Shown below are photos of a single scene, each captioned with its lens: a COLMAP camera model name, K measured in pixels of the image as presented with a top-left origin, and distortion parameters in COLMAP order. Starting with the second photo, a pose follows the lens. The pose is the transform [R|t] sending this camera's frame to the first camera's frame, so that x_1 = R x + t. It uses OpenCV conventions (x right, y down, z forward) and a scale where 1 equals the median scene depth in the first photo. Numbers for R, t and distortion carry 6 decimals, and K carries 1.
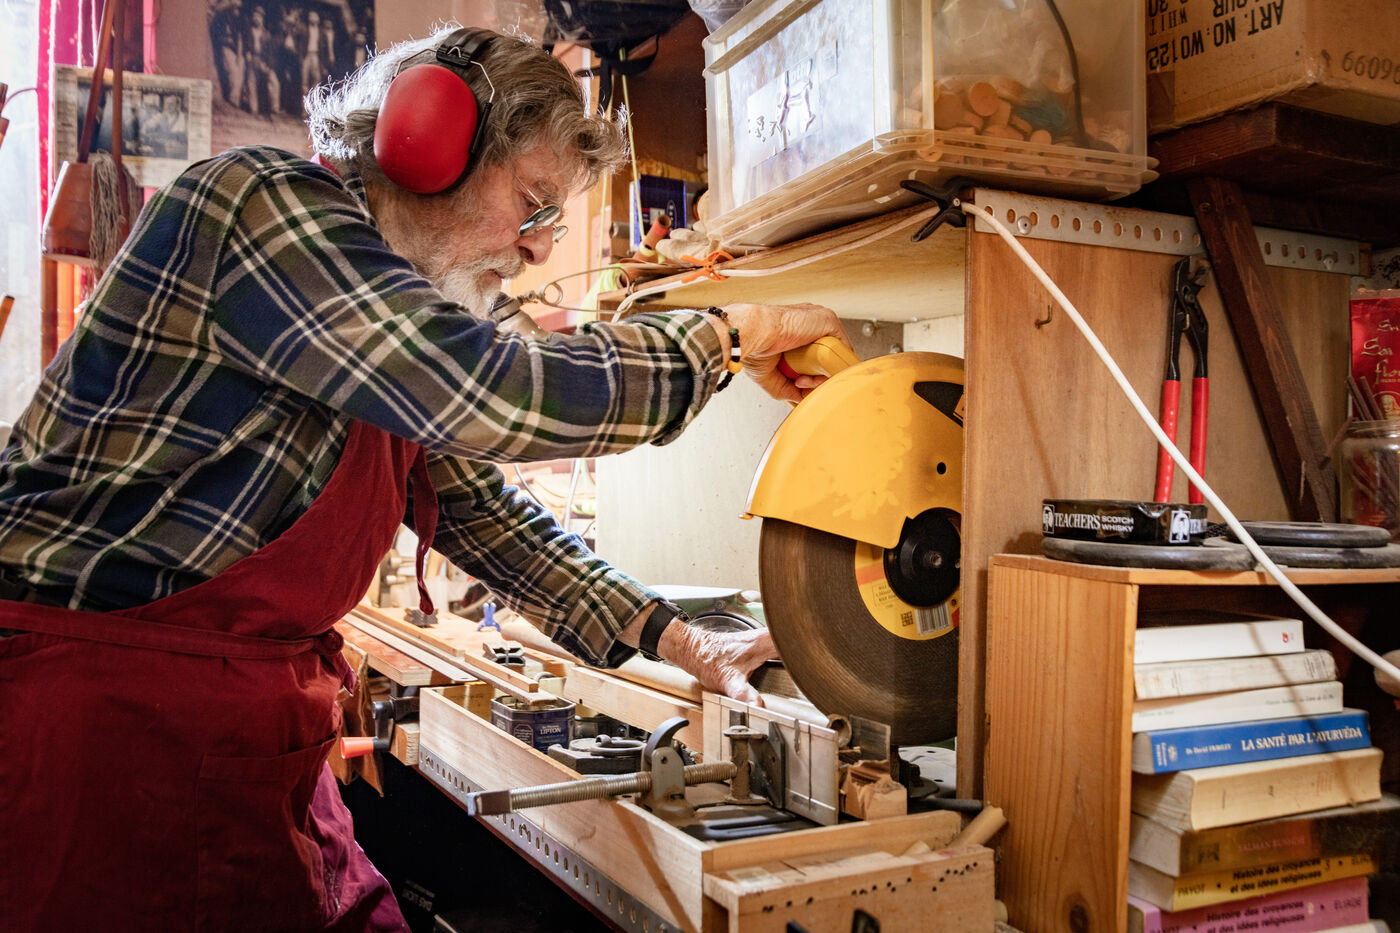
lens RADIAL K [[1218.1, 0, 700.2], [0, 1218.1, 549.9], [0, 0, 1]] dist [-0.008049, -0.016065]
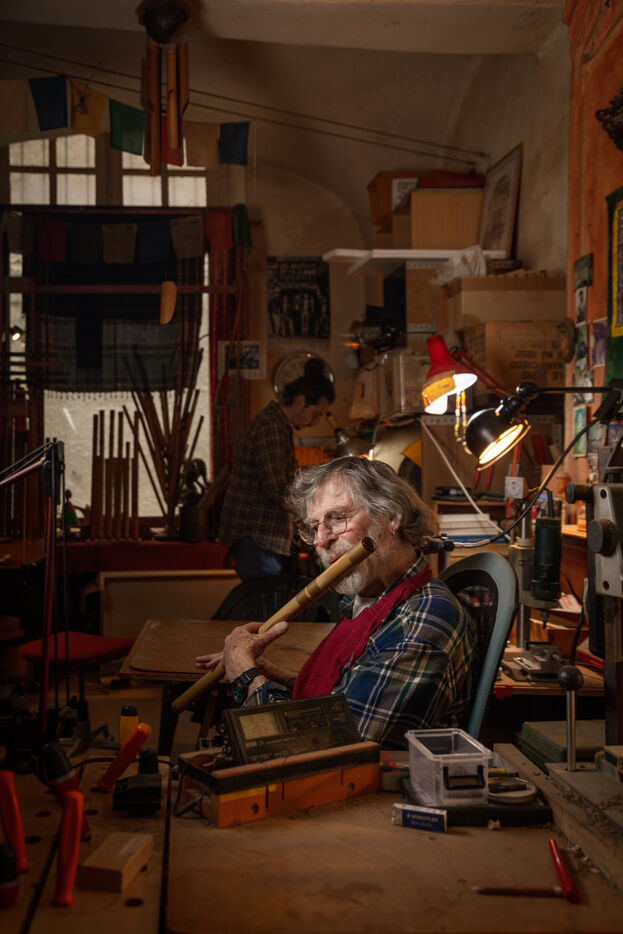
lens RADIAL K [[911.4, 0, 226.7], [0, 911.4, 427.1], [0, 0, 1]] dist [0.007722, -0.012928]
pose [[0.905256, -0.035110, -0.423414, 0.423387], [-0.007805, 0.995037, -0.099196, 0.032528], [0.424795, 0.093102, 0.900489, -0.979465]]
